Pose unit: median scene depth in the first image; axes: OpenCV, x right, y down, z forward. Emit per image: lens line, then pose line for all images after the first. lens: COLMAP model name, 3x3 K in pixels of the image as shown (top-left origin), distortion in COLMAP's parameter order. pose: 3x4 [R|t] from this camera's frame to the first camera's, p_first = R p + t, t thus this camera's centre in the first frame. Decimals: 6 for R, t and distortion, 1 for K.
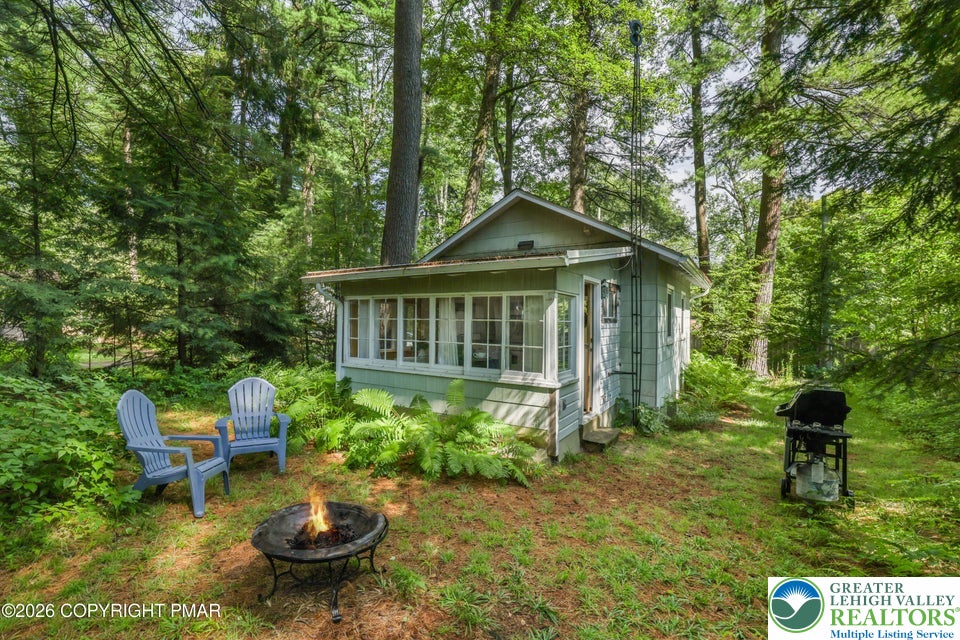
lens RADIAL K [[424.3, 0, 489.5], [0, 424.3, 313.0], [0, 0, 1]] dist [-0.015806, 0.005756]
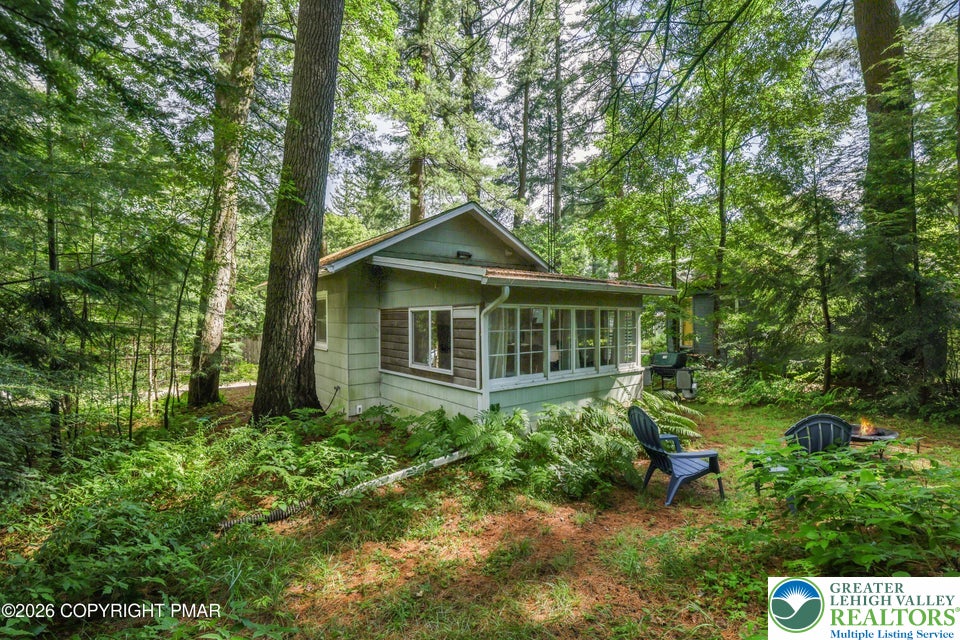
lens RADIAL K [[424.3, 0, 472.7], [0, 424.3, 321.6], [0, 0, 1]] dist [-0.015806, 0.005756]
pose [[0.348156, -0.020962, 0.937202, -1.315538], [-0.004288, 0.999704, 0.023952, -0.031388], [-0.937427, -0.012357, 0.347963, 0.902524]]
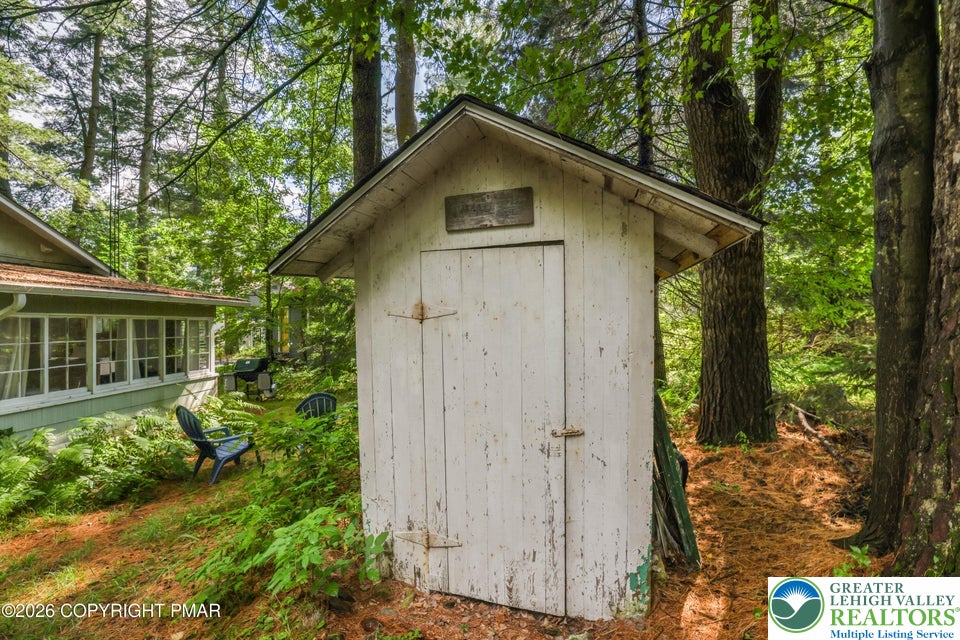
lens RADIAL K [[424.3, 0, 474.6], [0, 424.3, 322.2], [0, 0, 1]] dist [-0.015806, 0.005756]
pose [[-0.468817, -0.007469, 0.883264, -1.557046], [-0.013913, 0.999903, 0.001071, -0.043981], [-0.883186, -0.011787, -0.468876, 0.762263]]
